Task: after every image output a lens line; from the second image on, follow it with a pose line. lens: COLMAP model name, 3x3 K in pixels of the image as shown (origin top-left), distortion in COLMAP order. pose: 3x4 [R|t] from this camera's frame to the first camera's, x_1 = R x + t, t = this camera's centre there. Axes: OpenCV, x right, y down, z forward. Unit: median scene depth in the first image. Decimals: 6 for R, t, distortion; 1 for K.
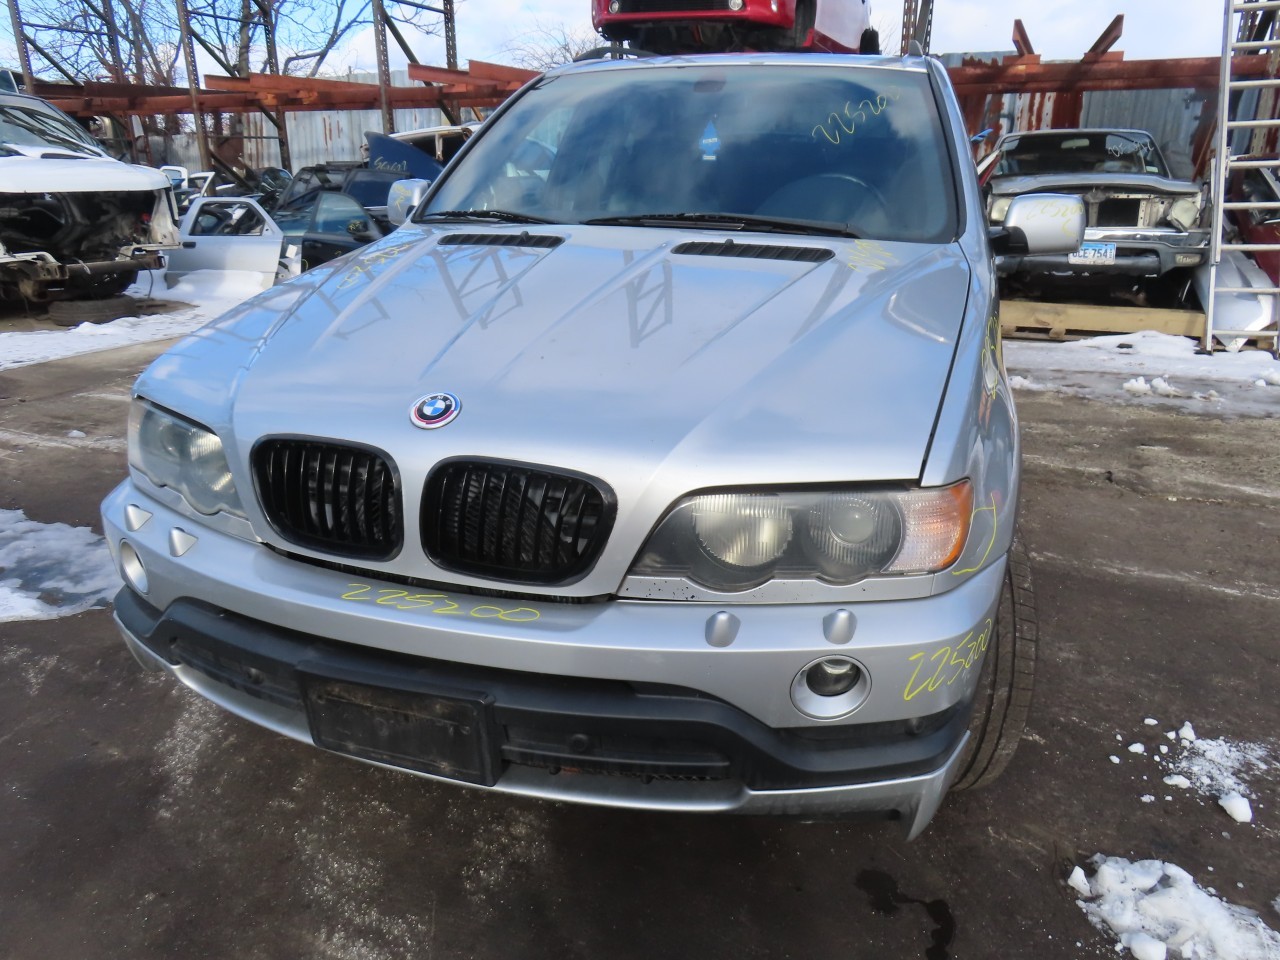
lens RADIAL K [[934.7, 0, 640.0], [0, 934.7, 480.0], [0, 0, 1]] dist [-0.007985, 0.002512]
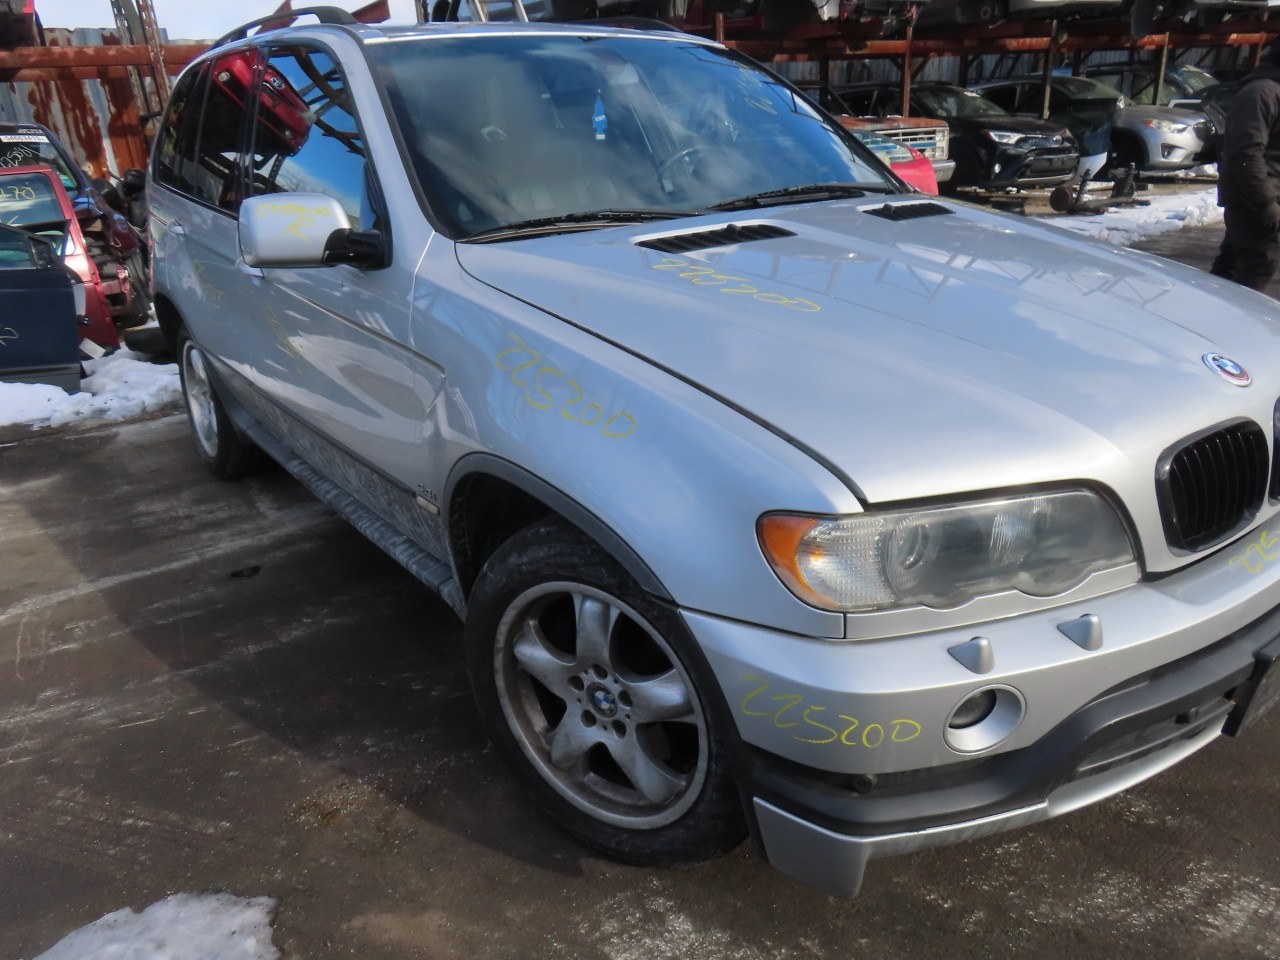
lens RADIAL K [[929.8, 0, 634.8], [0, 929.8, 486.6], [0, 0, 1]] dist [-0.002160, -0.001878]
pose [[0.561468, -0.336978, 0.755777, -0.814107], [0.319541, 0.930777, 0.177618, -0.200380], [-0.763313, 0.141775, 0.630280, 0.506339]]
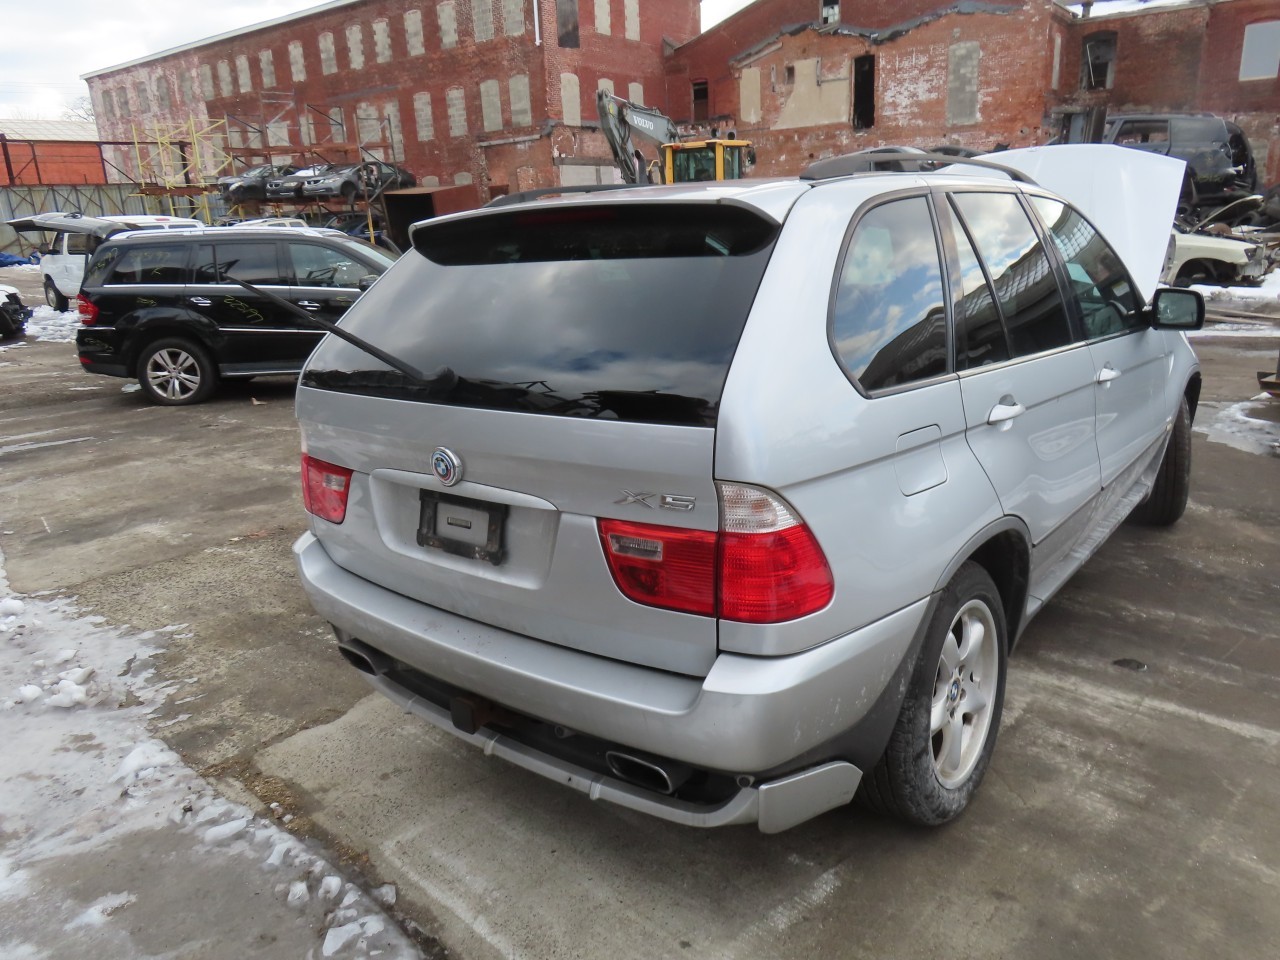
lens RADIAL K [[934.7, 0, 640.0], [0, 934.7, 480.0], [0, 0, 1]] dist [-0.007985, 0.002512]
pose [[-0.939059, -0.050251, 0.340063, -0.017465], [0.156032, 0.819170, 0.551919, -1.054794], [-0.306305, 0.571345, -0.761408, 2.694373]]
